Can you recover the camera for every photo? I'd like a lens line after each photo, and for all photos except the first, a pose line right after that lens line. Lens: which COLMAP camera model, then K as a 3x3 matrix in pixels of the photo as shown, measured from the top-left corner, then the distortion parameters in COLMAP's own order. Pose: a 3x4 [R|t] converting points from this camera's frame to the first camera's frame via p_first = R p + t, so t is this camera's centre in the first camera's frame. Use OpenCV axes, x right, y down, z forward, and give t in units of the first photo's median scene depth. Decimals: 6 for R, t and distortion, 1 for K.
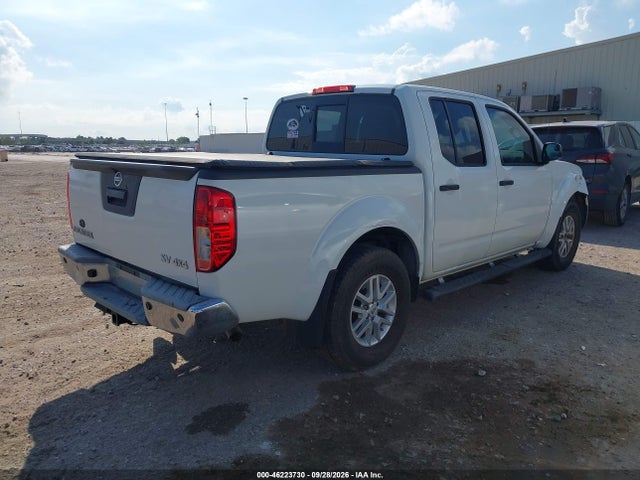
lens RADIAL K [[508.5, 0, 323.3], [0, 508.5, 234.6], [0, 0, 1]] dist [0.012271, -0.004396]
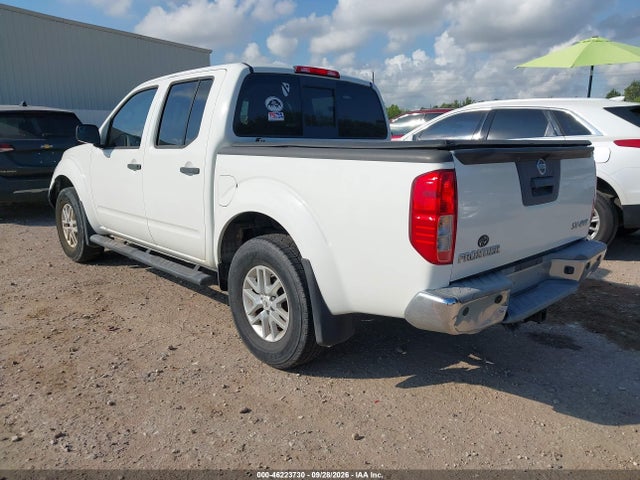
lens RADIAL K [[508.5, 0, 323.3], [0, 508.5, 234.6], [0, 0, 1]] dist [0.012271, -0.004396]
pose [[0.025028, -0.194976, 0.980489, -1.102085], [0.169827, 0.967369, 0.188032, -0.188582], [-0.985156, 0.161807, 0.057324, 1.112827]]
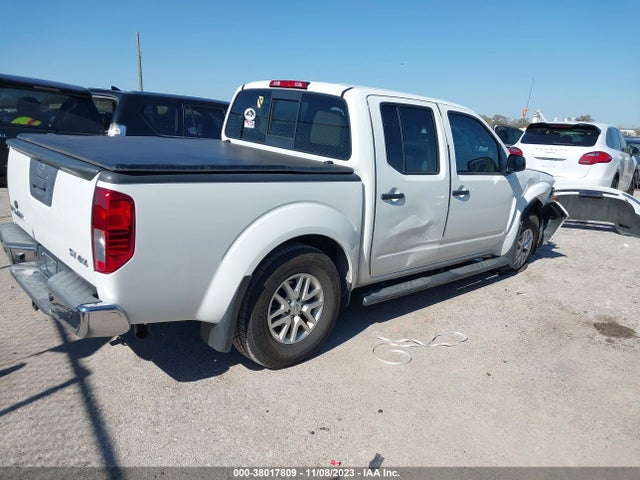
lens RADIAL K [[503.8, 0, 320.0], [0, 503.8, 240.0], [0, 0, 1]] dist [0.008506, 0.001764]
pose [[0.996086, 0.088149, 0.006447, 0.110911], [-0.088379, 0.994230, 0.060794, -0.054741], [-0.001051, -0.061126, 0.998130, 0.006835]]
